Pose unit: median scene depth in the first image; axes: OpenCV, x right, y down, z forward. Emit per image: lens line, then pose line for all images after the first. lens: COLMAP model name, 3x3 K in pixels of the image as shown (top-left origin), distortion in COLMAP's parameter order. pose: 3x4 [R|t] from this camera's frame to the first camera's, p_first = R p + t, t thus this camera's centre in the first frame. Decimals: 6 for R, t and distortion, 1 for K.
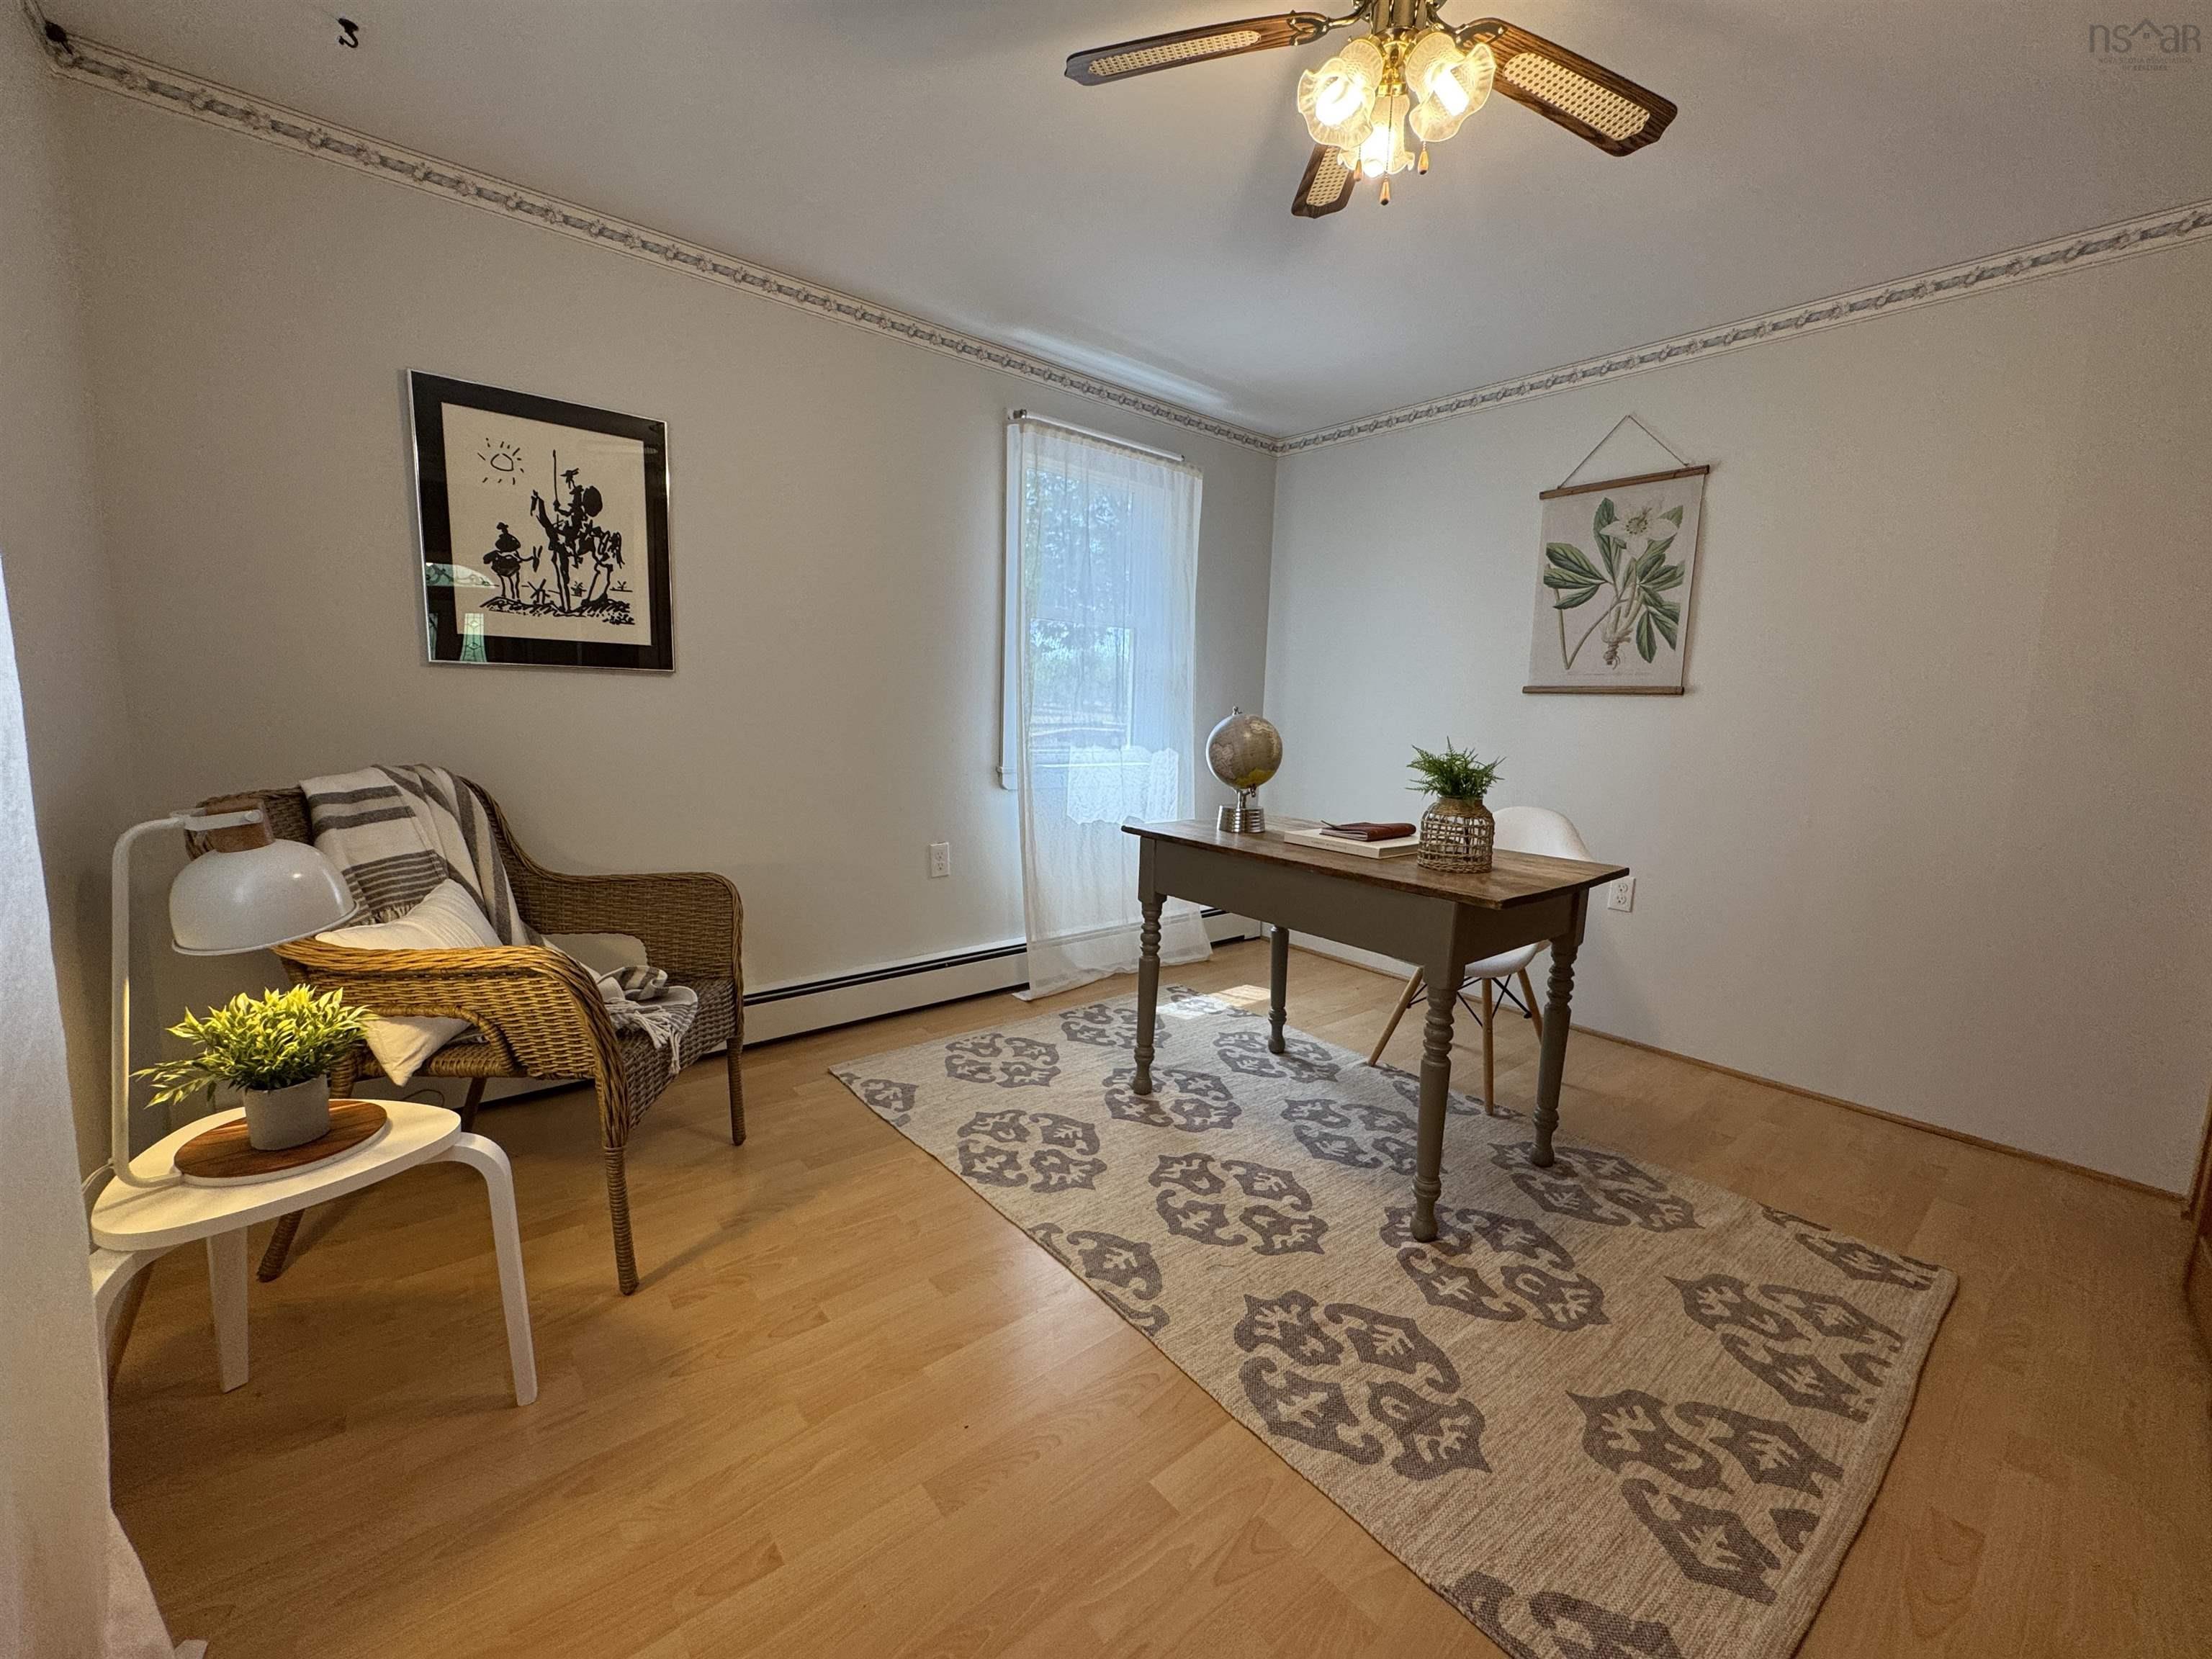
lens RADIAL K [[885.8, 0, 1105.7], [0, 885.8, 829.7], [0, 0, 1]] dist [-0.001675, 0.000581]
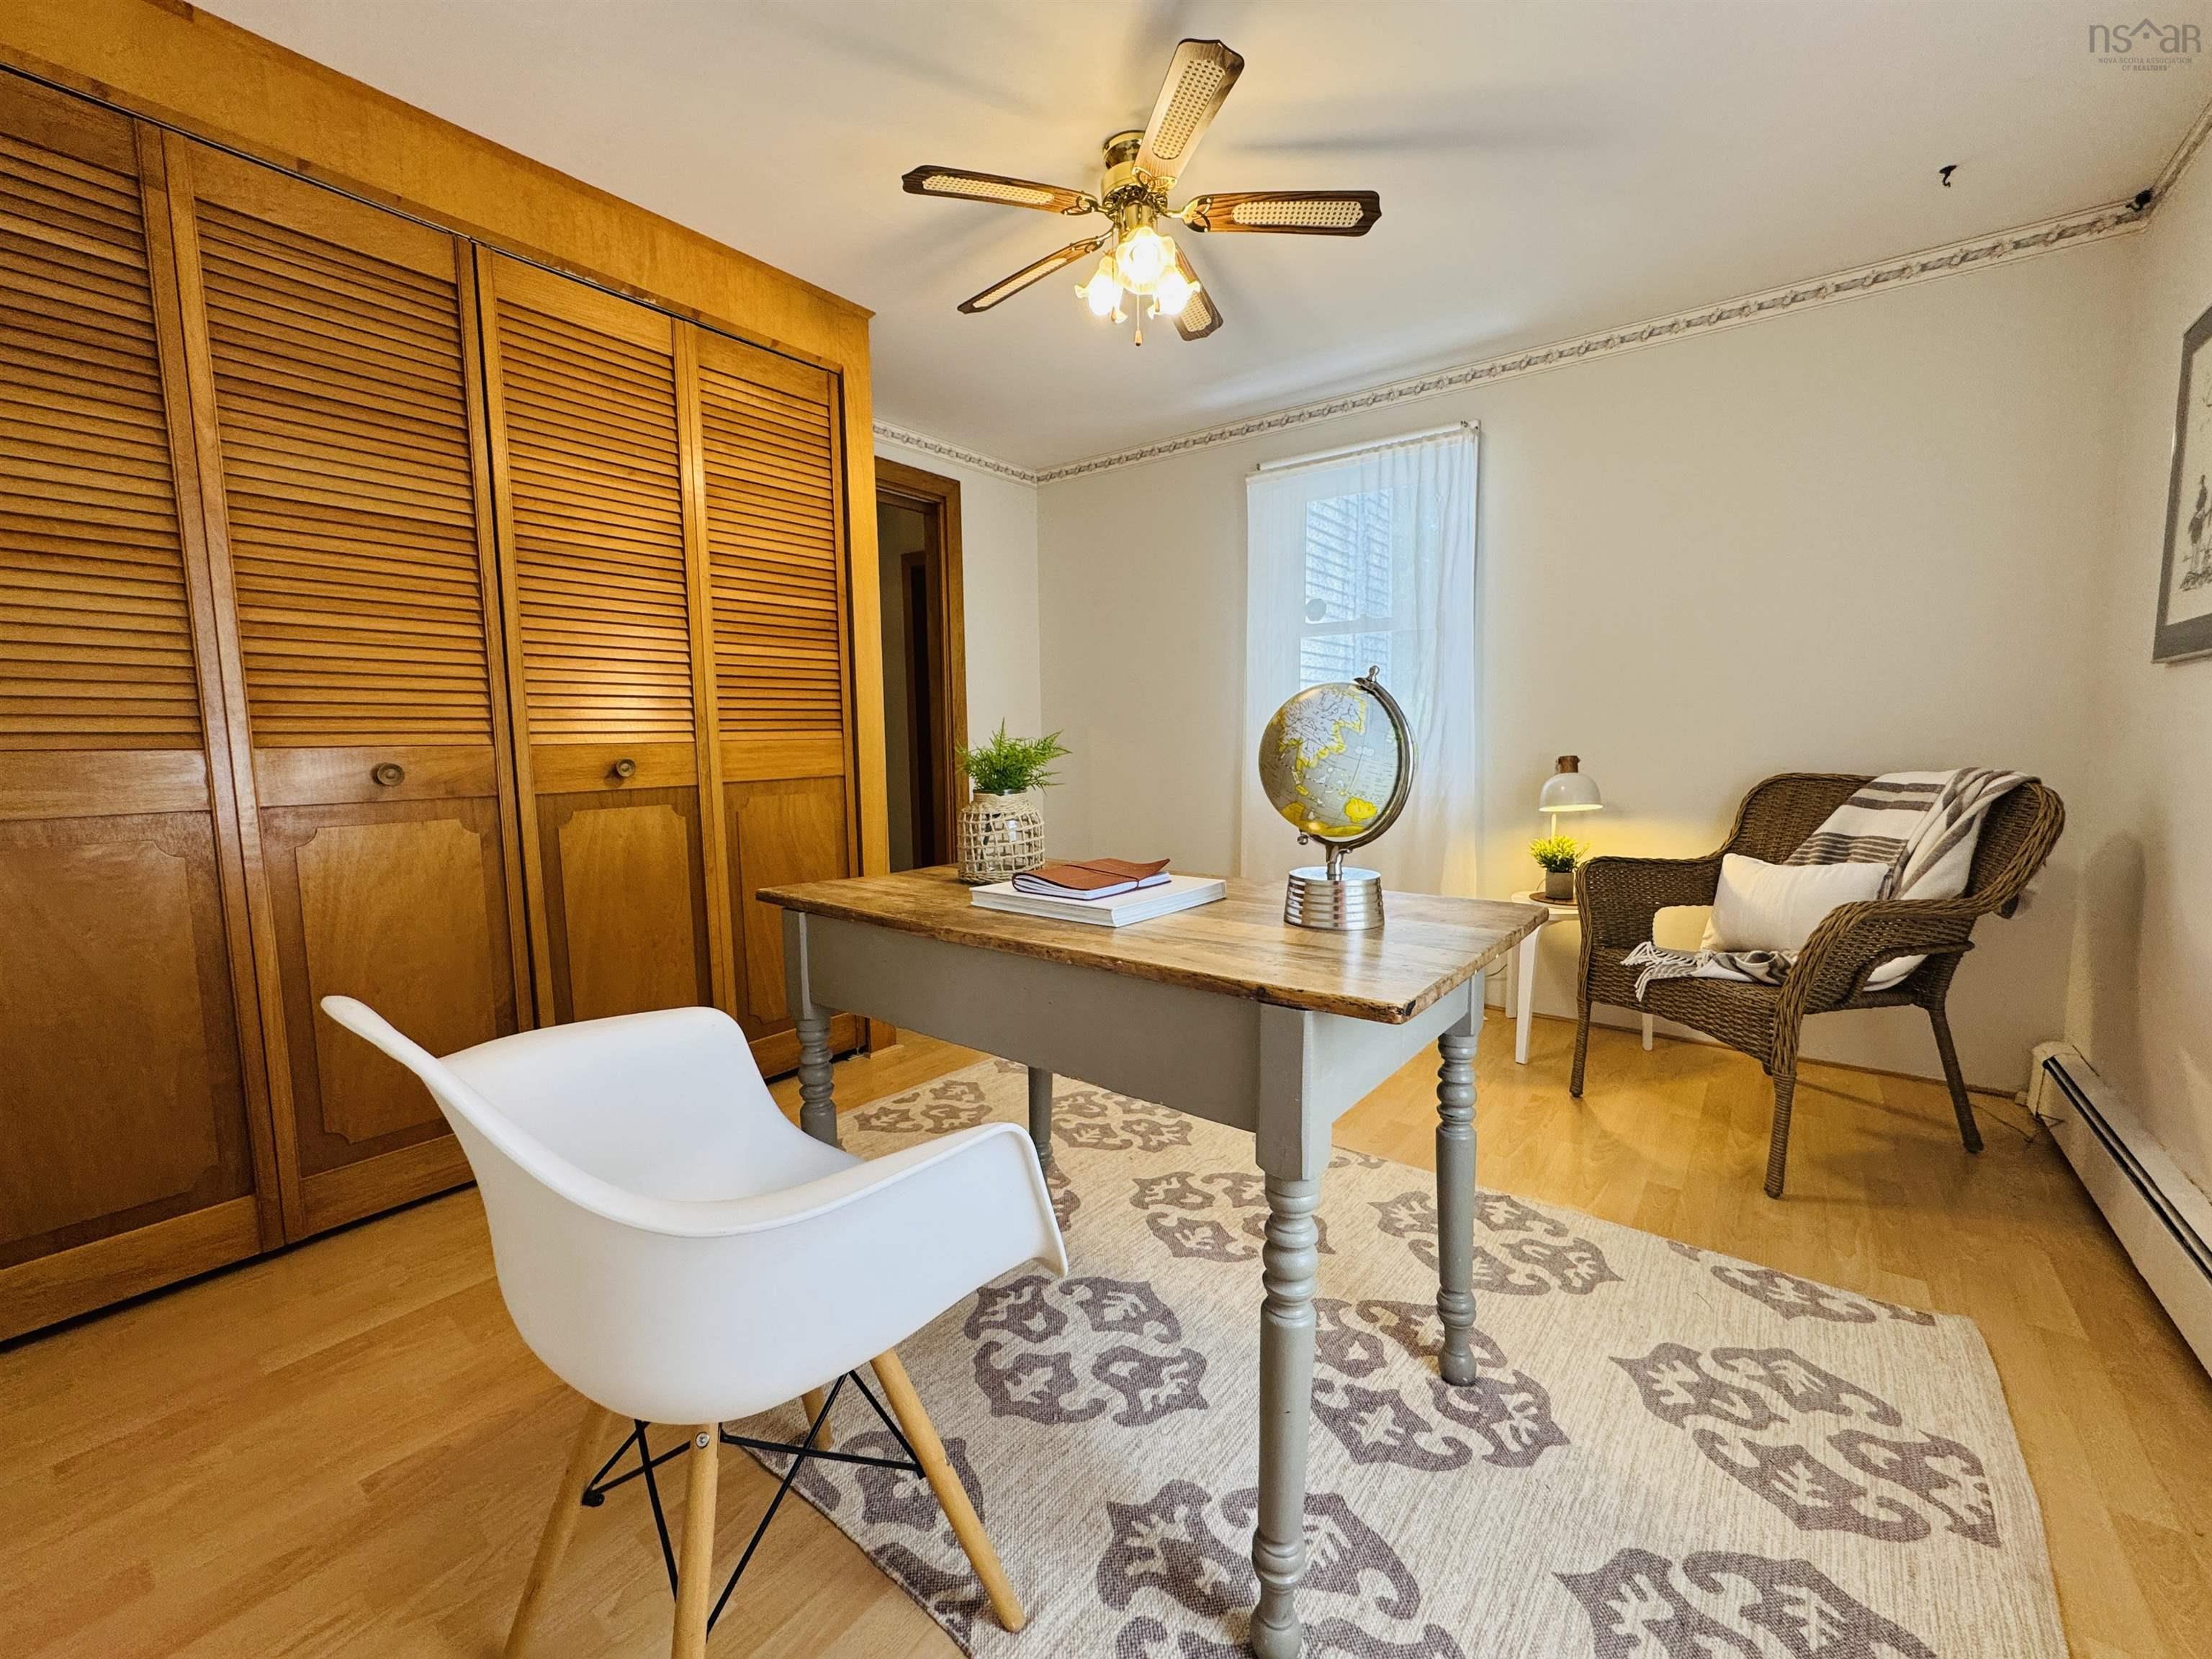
lens RADIAL K [[885.8, 0, 1112.2], [0, 885.8, 831.7], [0, 0, 1]] dist [-0.001675, 0.000581]
pose [[-0.975327, 0.001743, -0.220759, 0.410246], [-0.051033, 0.971104, 0.233137, -0.166785], [0.214786, 0.238651, -0.947055, 1.539136]]
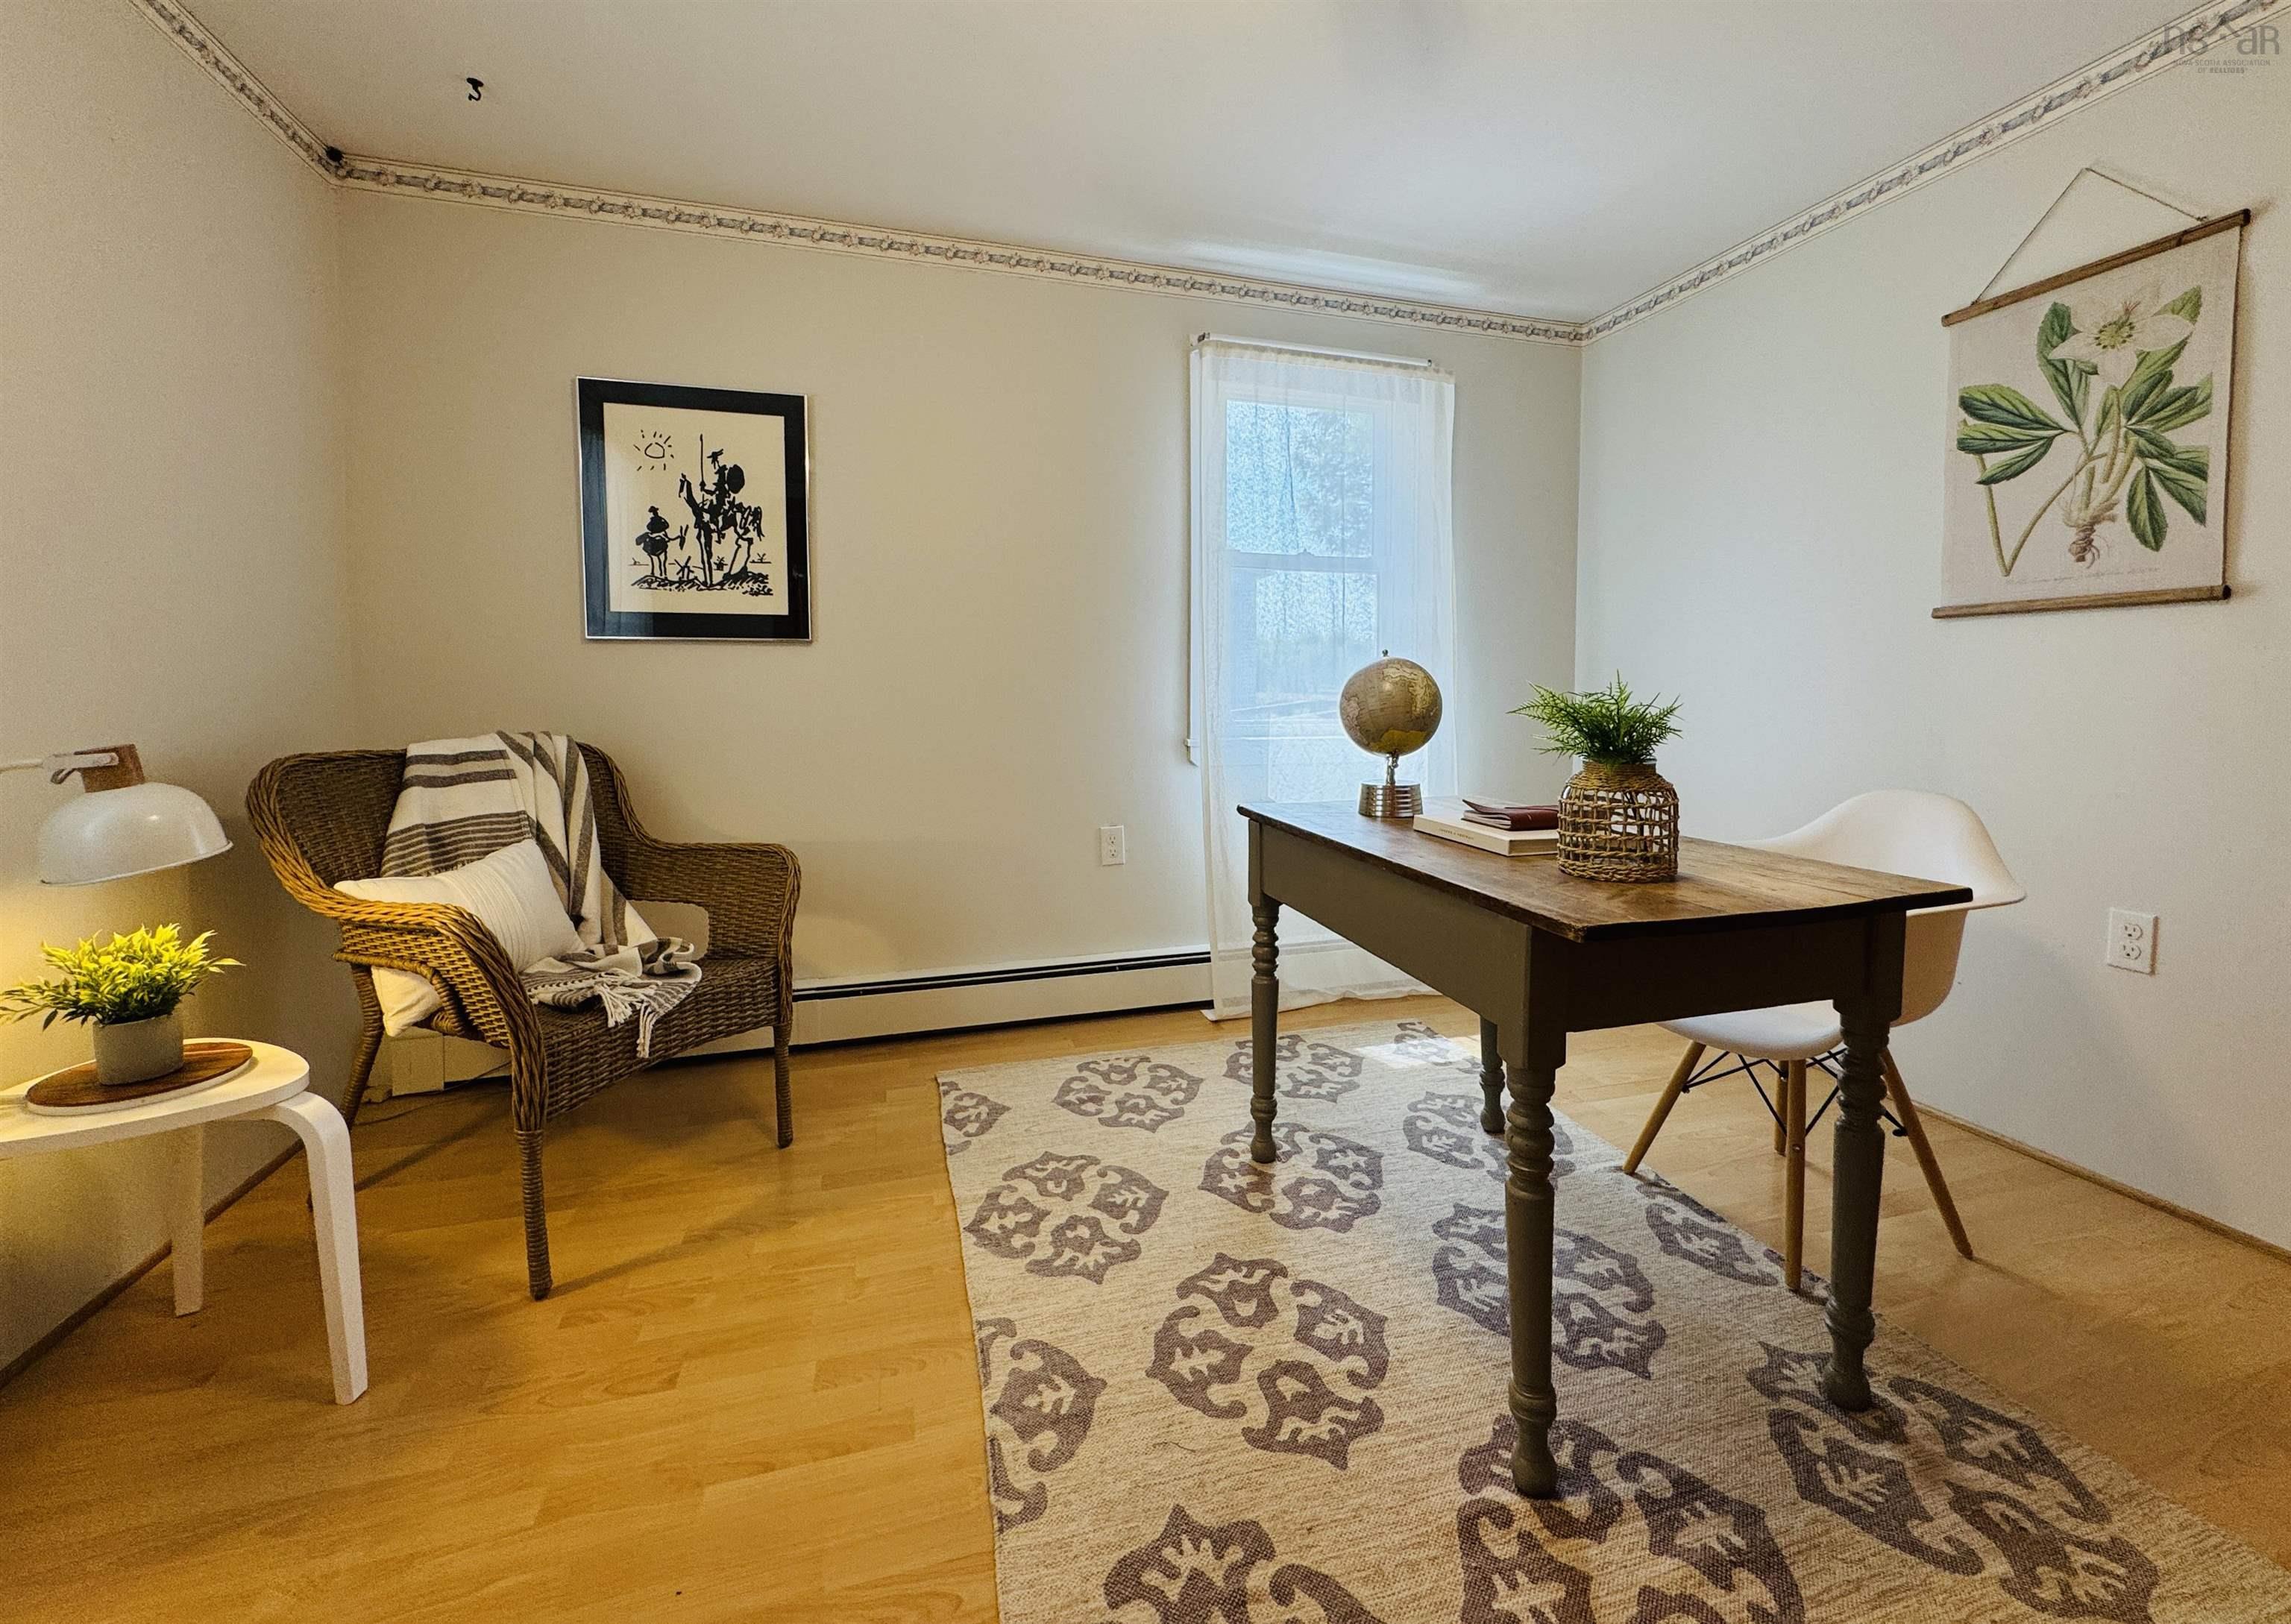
lens RADIAL K [[941.8, 0, 1175.4], [0, 941.8, 740.4], [0, 0, 1]] dist [-0.001961, 0.000387]
pose [[0.921867, -0.008750, -0.387407, 0.316271], [-0.026375, 0.996010, -0.085257, 0.012010], [0.386607, 0.088813, 0.917958, 0.221868]]
